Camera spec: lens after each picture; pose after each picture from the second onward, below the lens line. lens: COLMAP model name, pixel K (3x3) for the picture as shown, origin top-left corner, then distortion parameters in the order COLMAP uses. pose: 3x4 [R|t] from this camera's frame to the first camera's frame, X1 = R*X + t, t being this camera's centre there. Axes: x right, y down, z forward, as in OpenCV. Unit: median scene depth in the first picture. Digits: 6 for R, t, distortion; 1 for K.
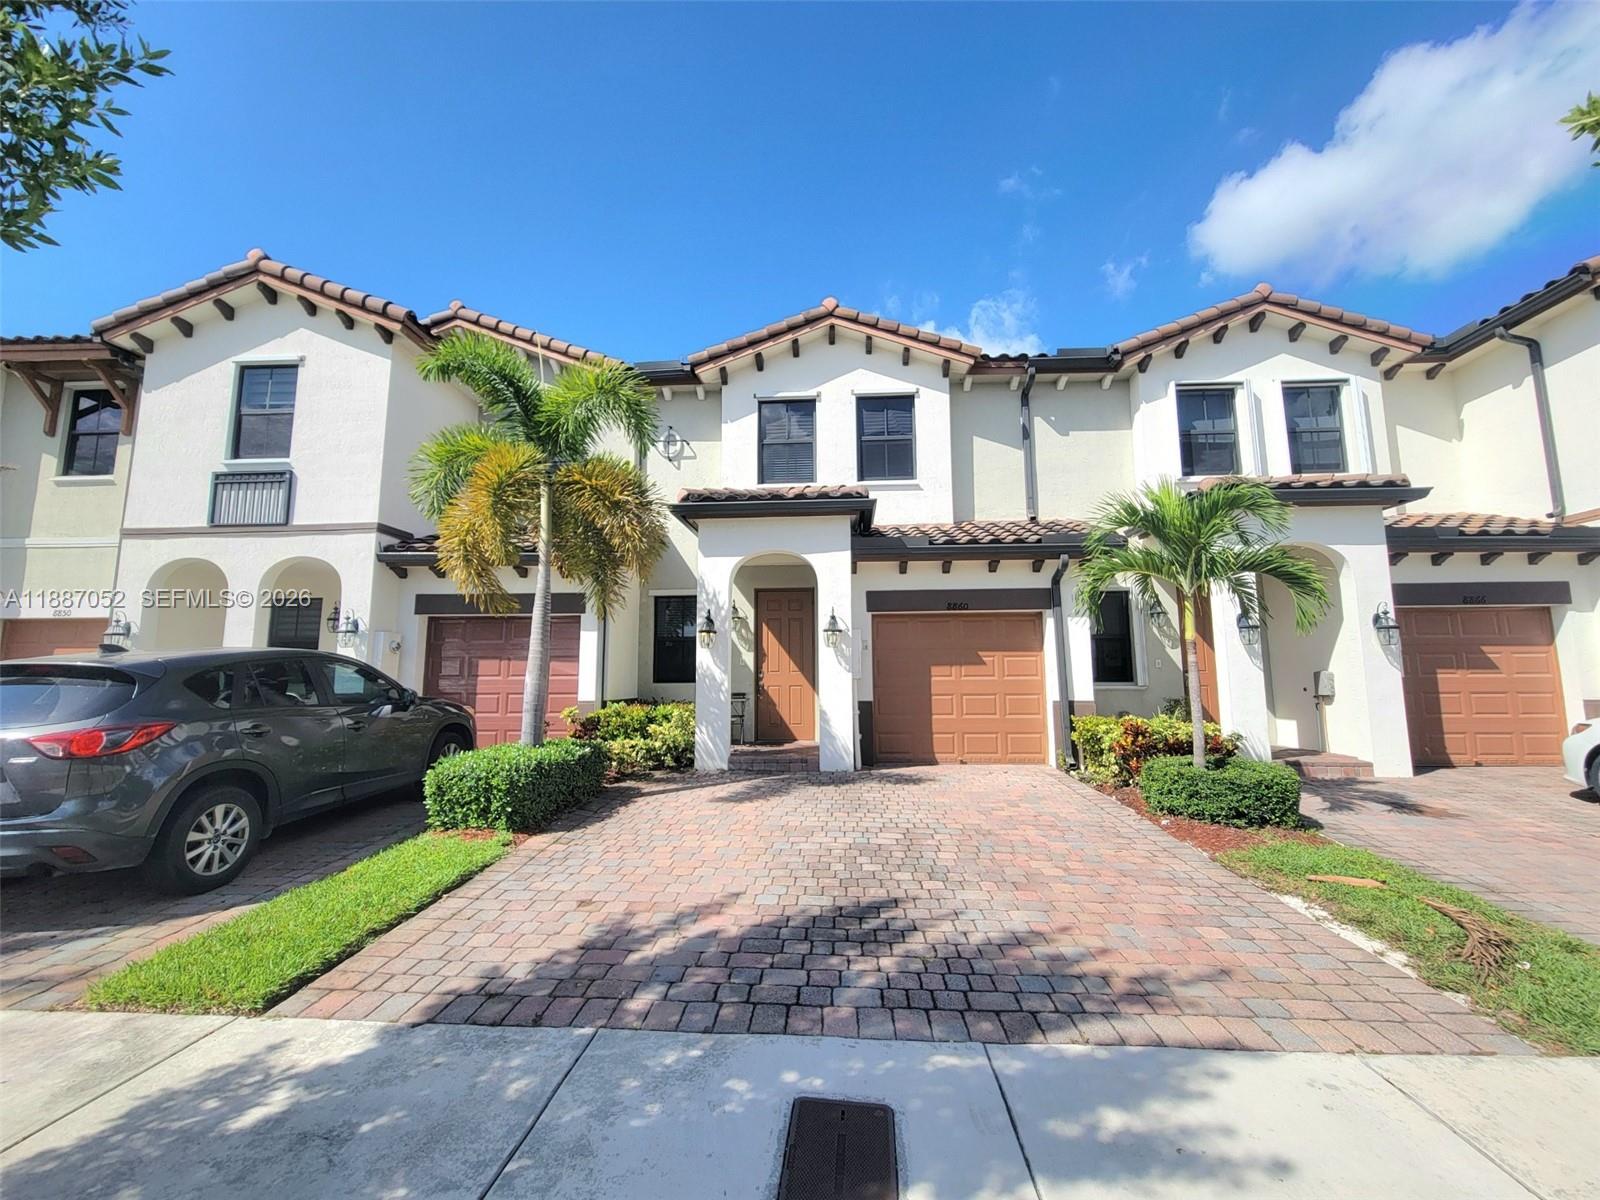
lens RADIAL K [[656.8, 0, 795.7], [0, 656.8, 602.7], [0, 0, 1]] dist [0.005589, -0.001003]
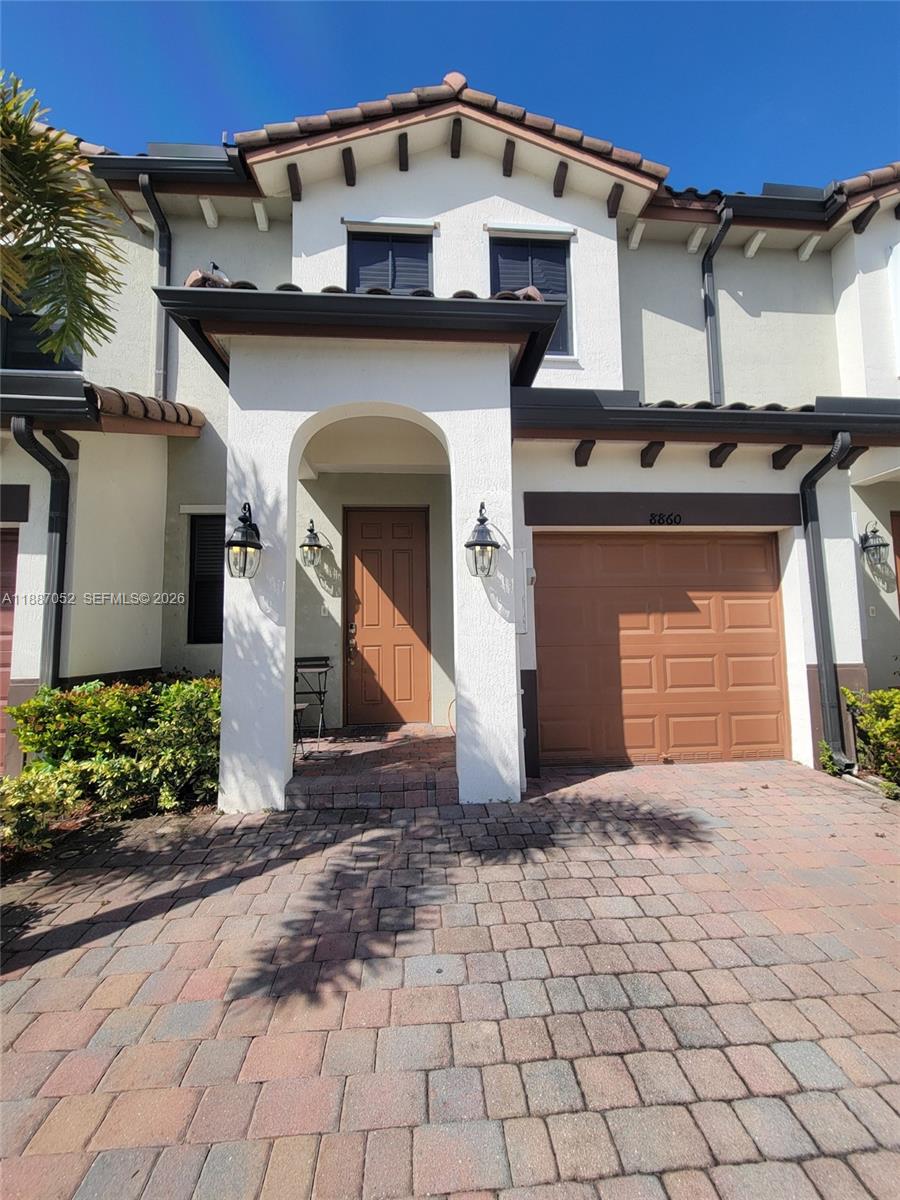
lens RADIAL K [[492.6, 0, 454.4], [0, 492.6, 599.3], [0, 0, 1]] dist [0.005589, -0.001003]
pose [[0.990110, 0.001243, 0.140290, -0.020630], [-0.006939, 0.999171, 0.040118, 0.060134], [-0.140124, -0.040695, 0.989297, 0.508938]]
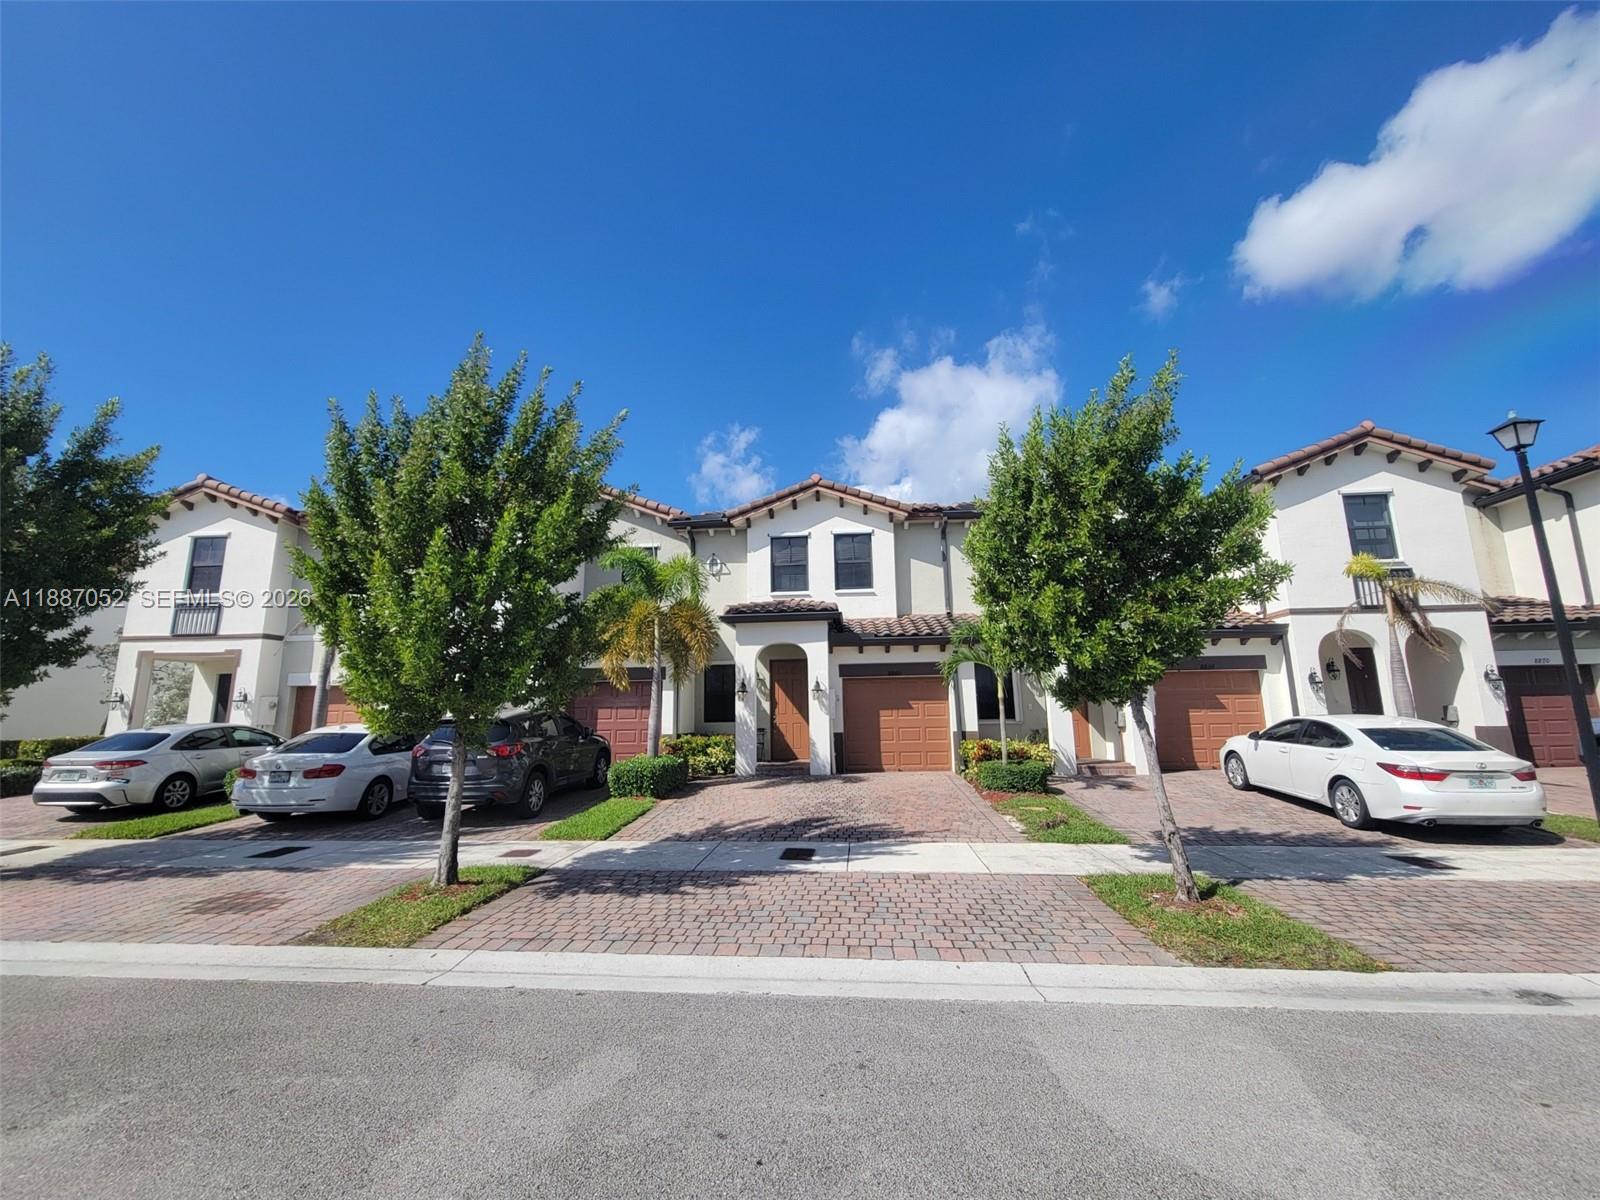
lens RADIAL K [[656.8, 0, 796.3], [0, 656.8, 607.5], [0, 0, 1]] dist [0.005589, -0.001003]
pose [[0.999794, -0.012659, -0.015871, 0.027924], [0.011904, 0.998834, -0.046779, -0.077976], [0.016444, 0.046580, 0.998779, -0.588806]]
